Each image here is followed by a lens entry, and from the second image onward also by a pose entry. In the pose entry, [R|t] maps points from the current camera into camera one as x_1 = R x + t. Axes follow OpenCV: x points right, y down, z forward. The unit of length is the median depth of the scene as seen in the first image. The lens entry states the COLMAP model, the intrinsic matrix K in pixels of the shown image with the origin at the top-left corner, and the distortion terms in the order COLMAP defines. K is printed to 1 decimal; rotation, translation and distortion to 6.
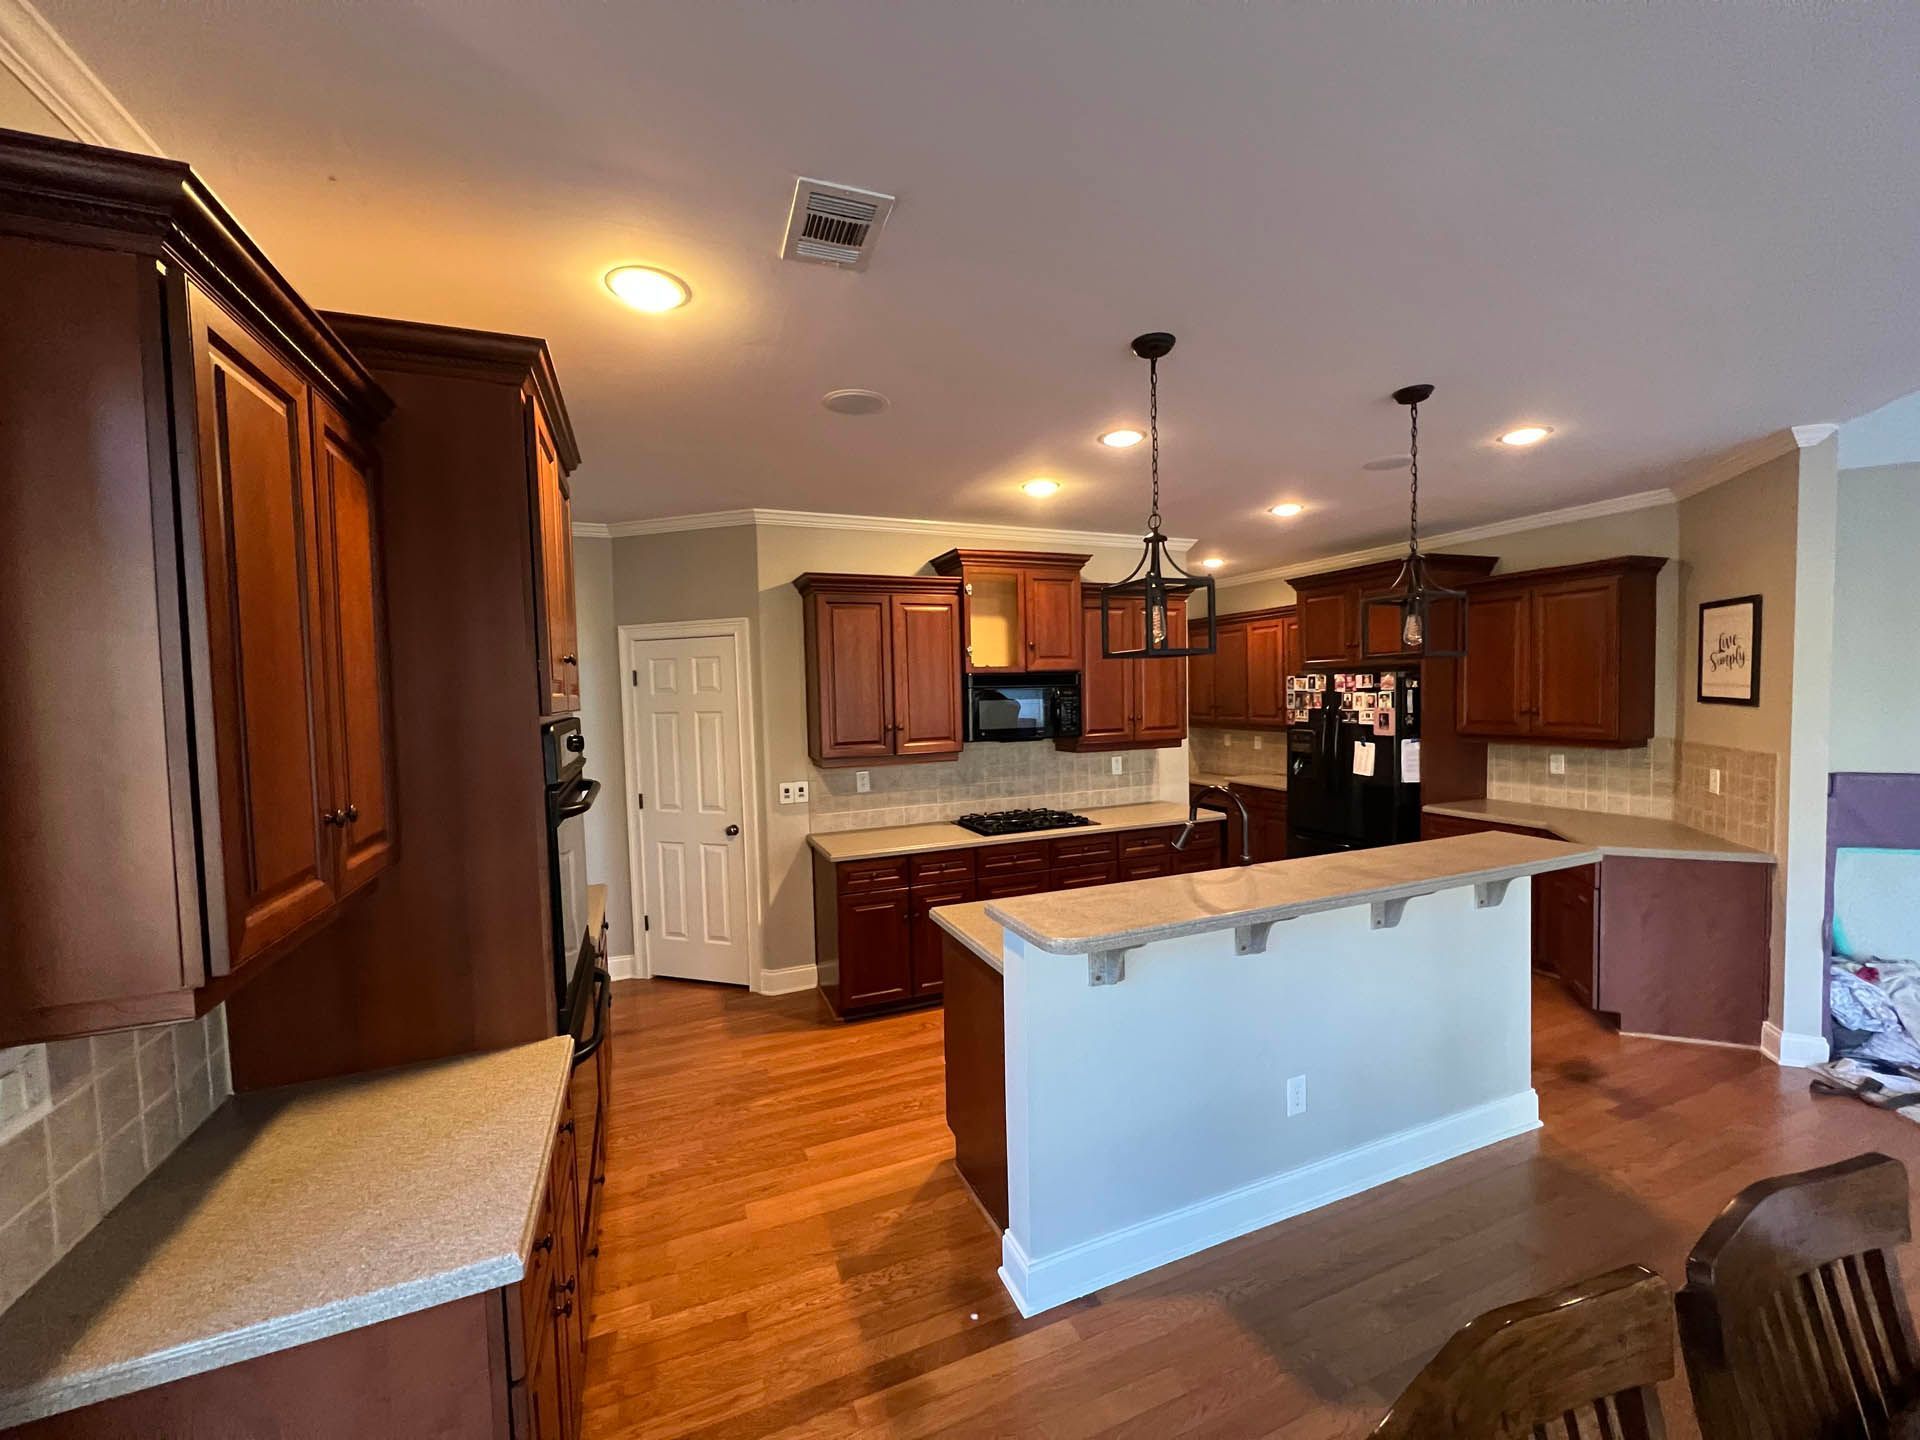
lens RADIAL K [[769.8, 0, 959.8], [0, 769.8, 722.1], [0, 0, 1]] dist [0.001068, 0.000013]
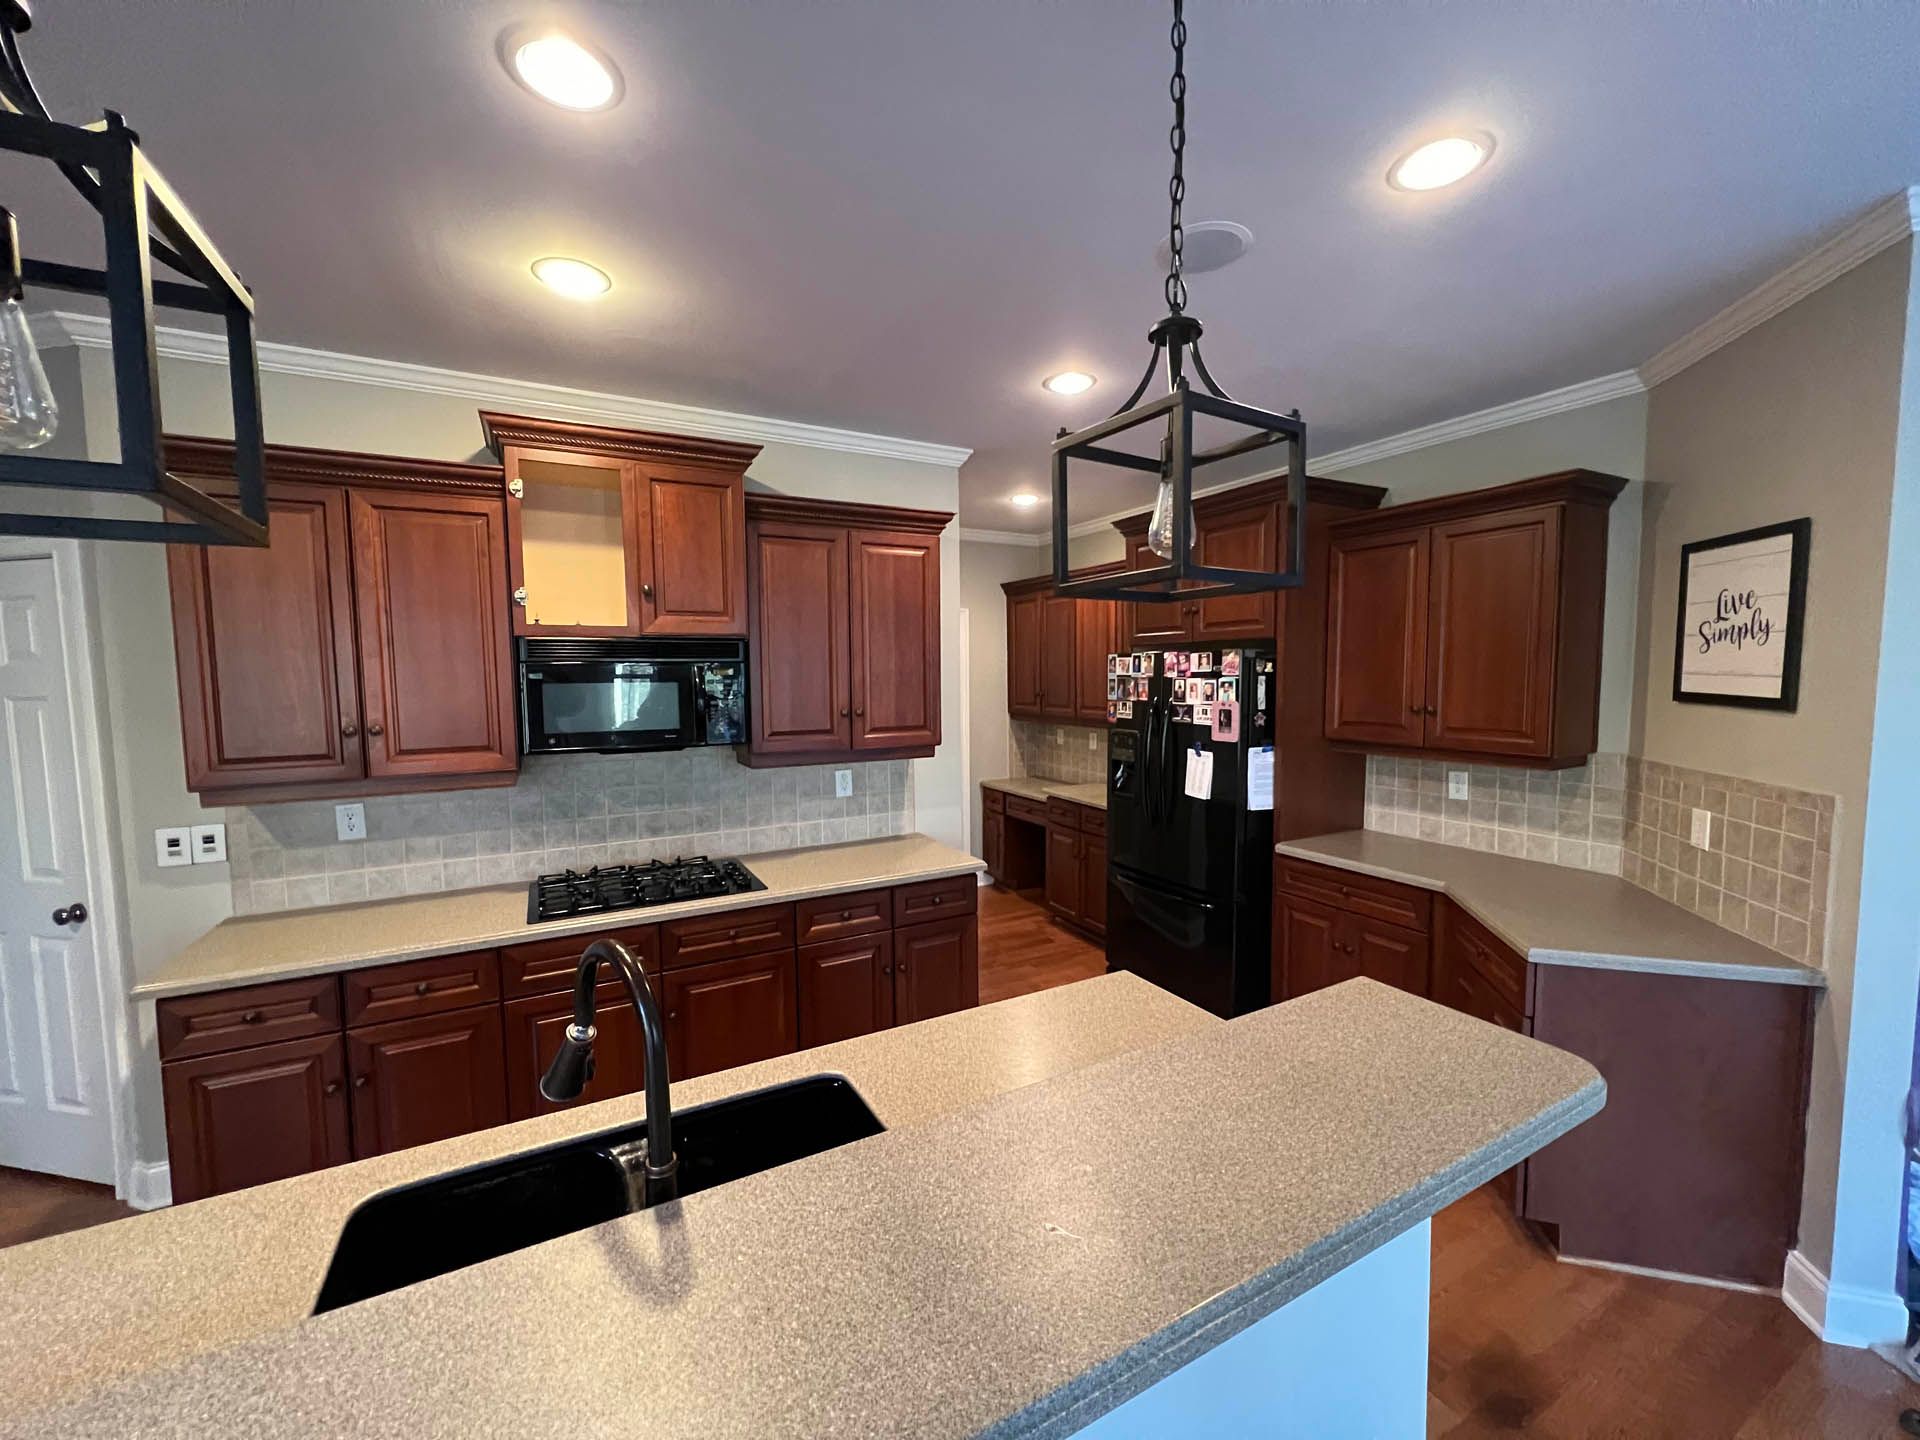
lens RADIAL K [[769.8, 0, 961.0], [0, 769.8, 721.7], [0, 0, 1]] dist [0.001068, 0.000013]
pose [[0.994213, 0.007266, 0.107185, 0.267108], [-0.009846, 0.999674, 0.023565, -0.015706], [-0.106979, -0.024484, 0.993960, 0.376751]]
